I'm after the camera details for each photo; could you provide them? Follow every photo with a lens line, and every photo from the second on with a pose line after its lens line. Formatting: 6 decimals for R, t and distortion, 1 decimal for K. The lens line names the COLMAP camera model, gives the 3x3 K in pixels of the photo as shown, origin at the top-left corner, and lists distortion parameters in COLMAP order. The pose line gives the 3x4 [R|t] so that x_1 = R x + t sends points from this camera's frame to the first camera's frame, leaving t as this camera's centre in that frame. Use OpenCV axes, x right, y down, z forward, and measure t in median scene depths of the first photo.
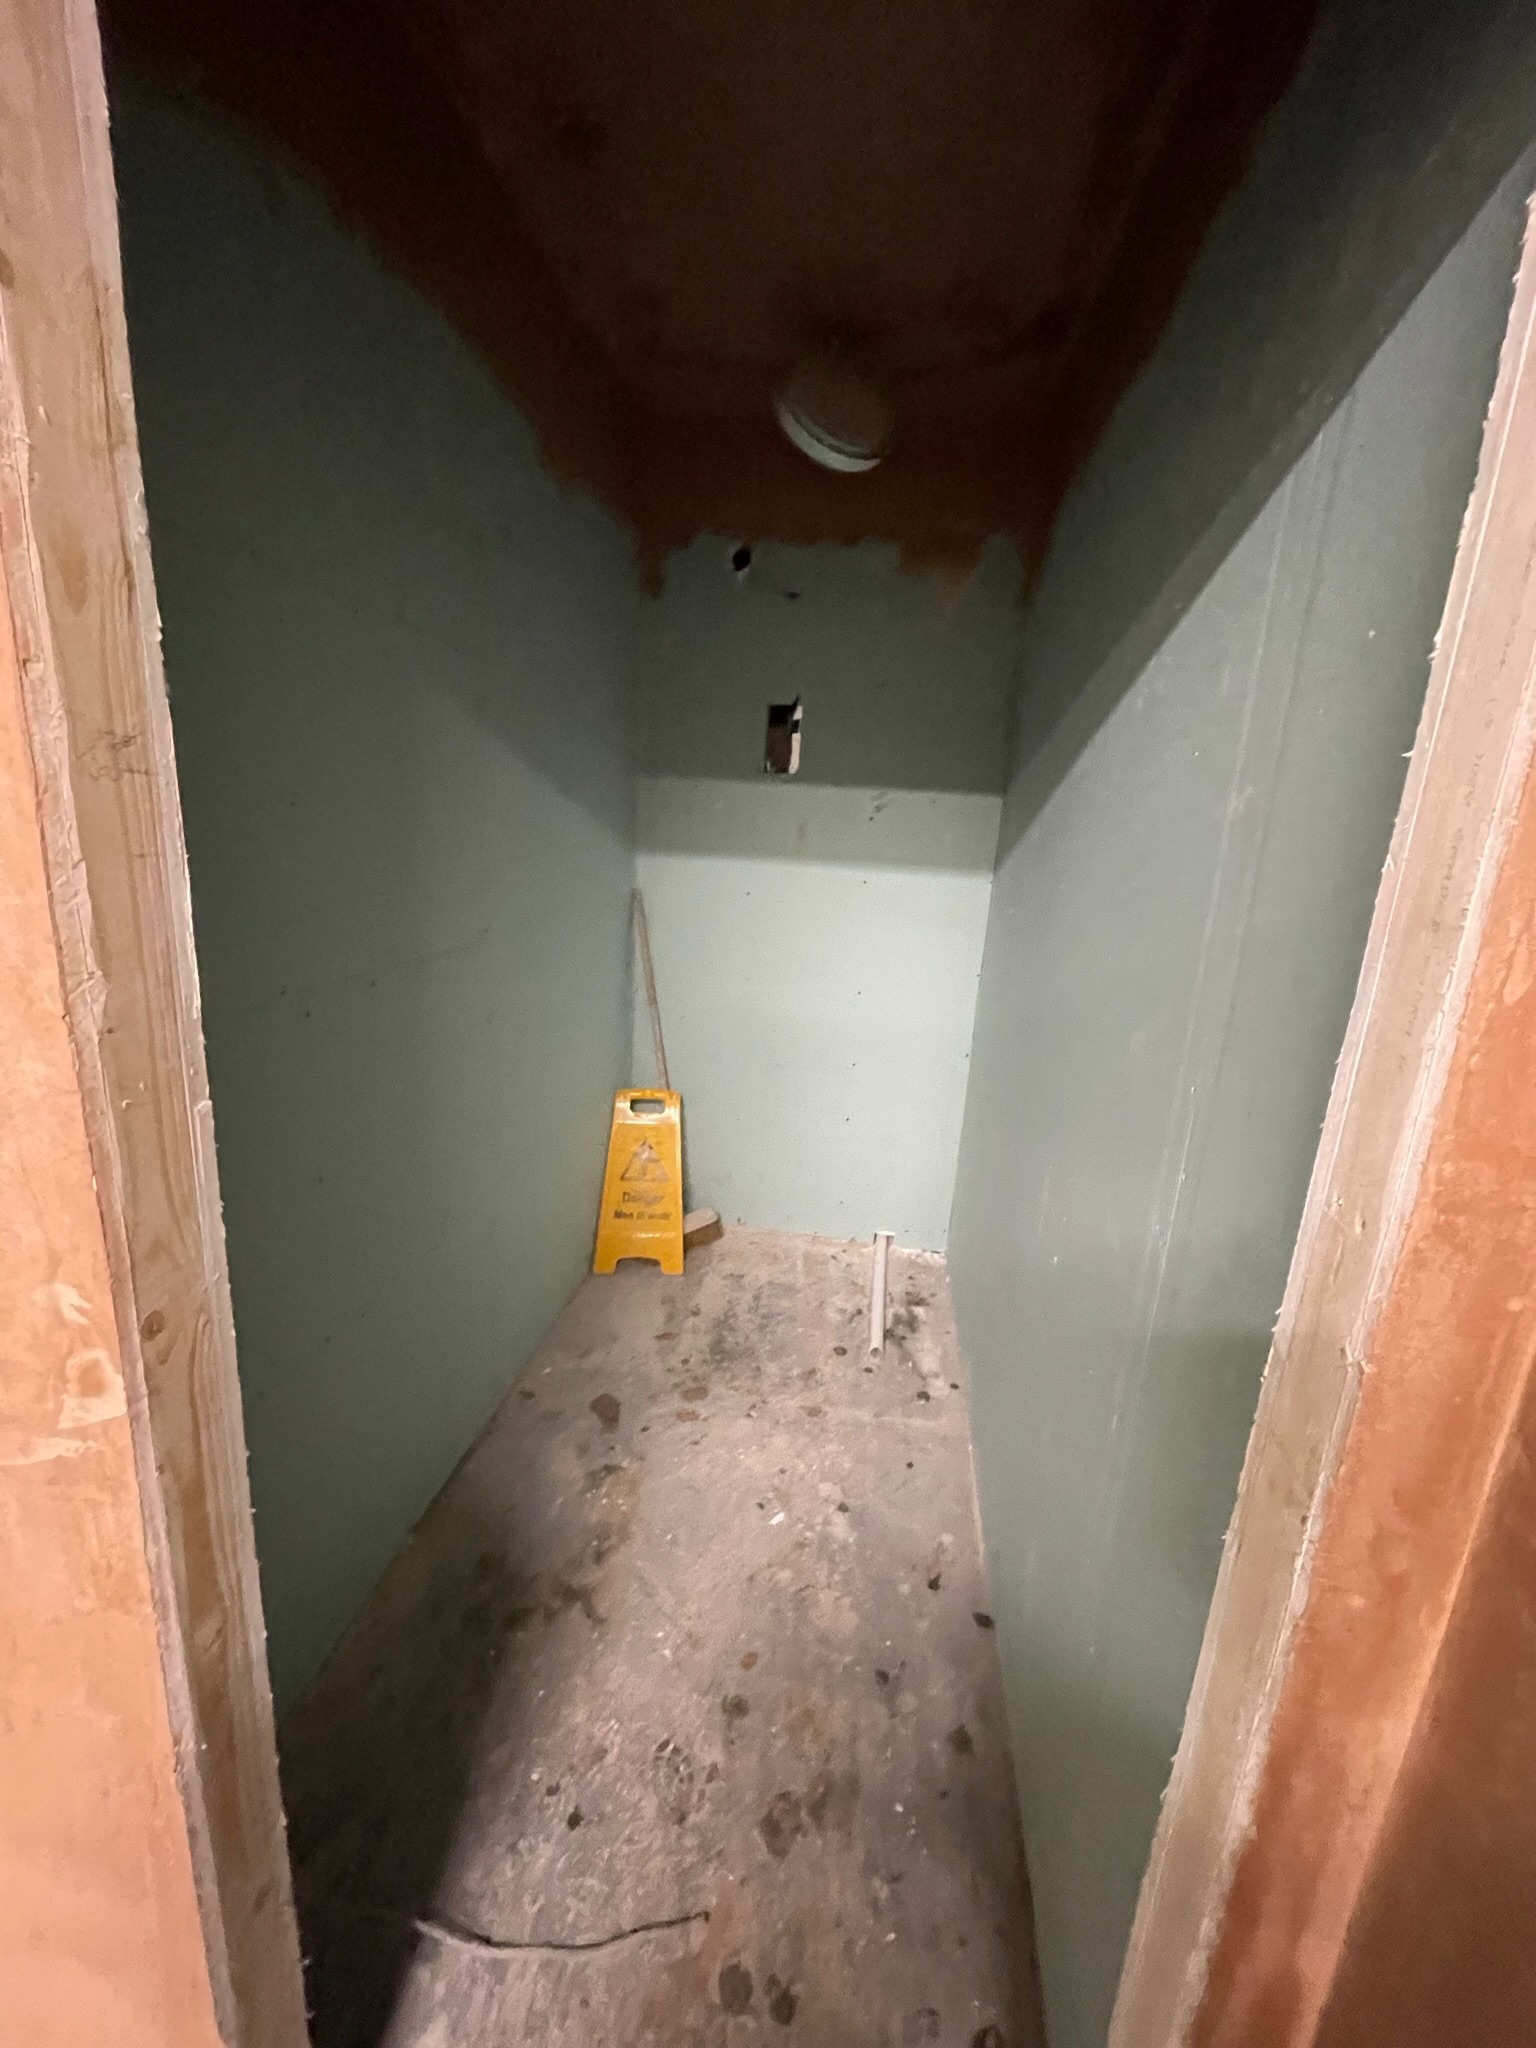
lens RADIAL K [[834.5, 0, 759.0], [0, 834.5, 1023.1], [0, 0, 1]] dist [0.009279, -0.000301]
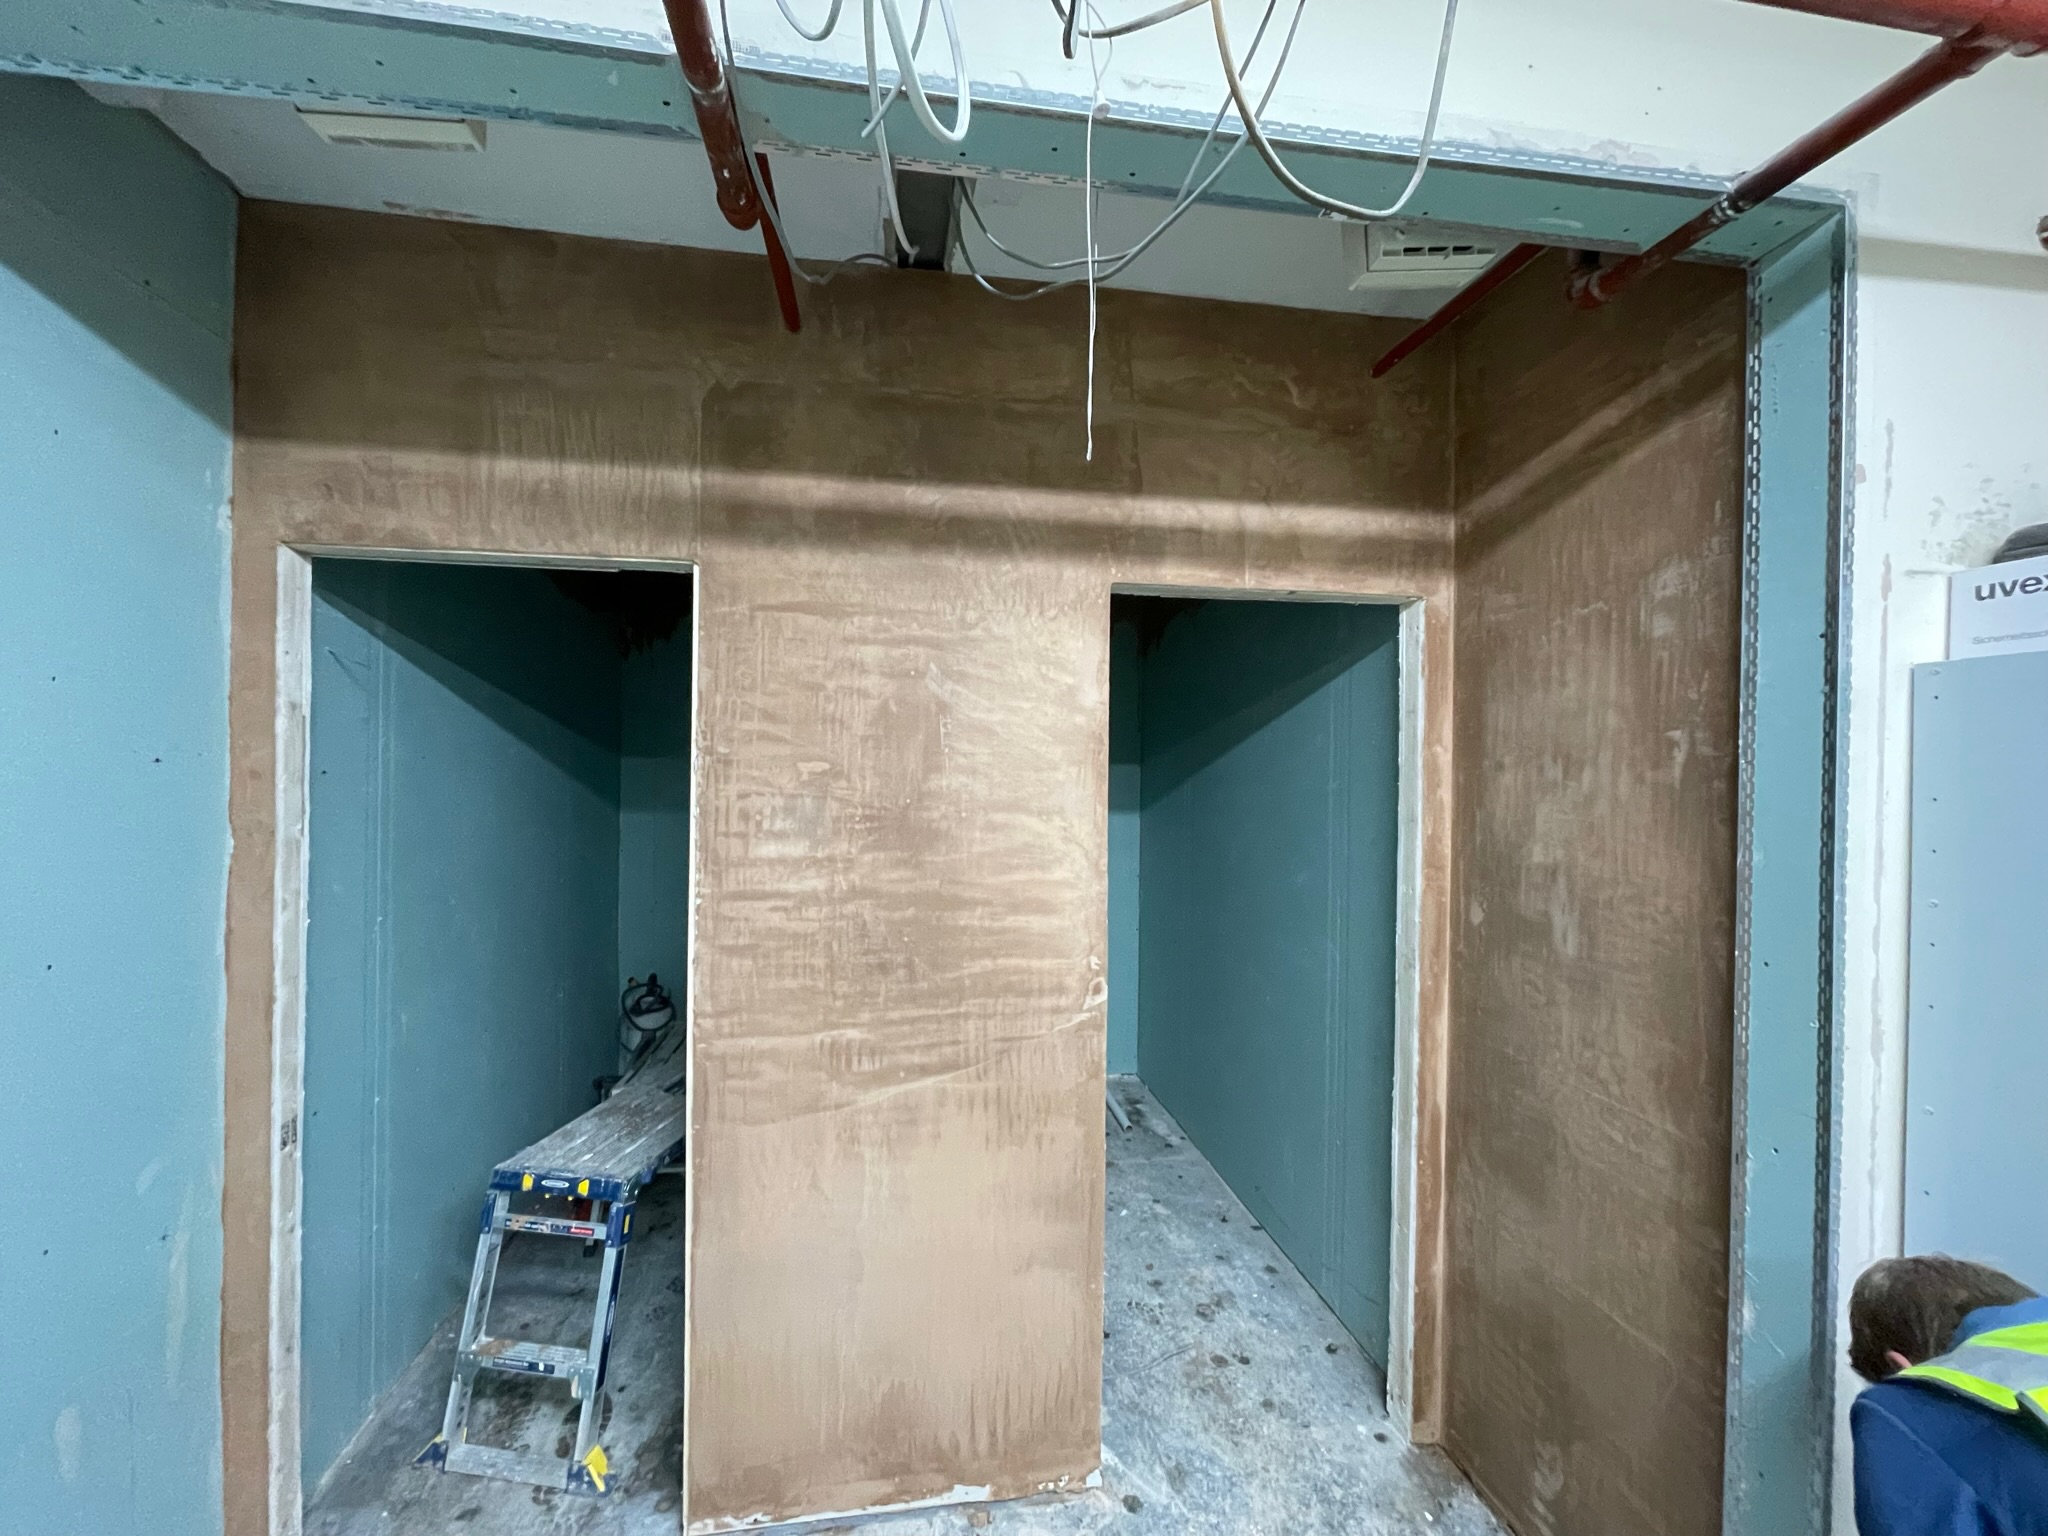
lens RADIAL K [[824.0, 0, 1017.2], [0, 824.0, 771.4], [0, 0, 1]] dist [0.002522, 0.000904]
pose [[0.951168, -0.043348, 0.305616, -1.247530], [0.113276, 0.970031, -0.214963, 0.162805], [-0.287138, 0.239085, 0.927572, -1.256128]]
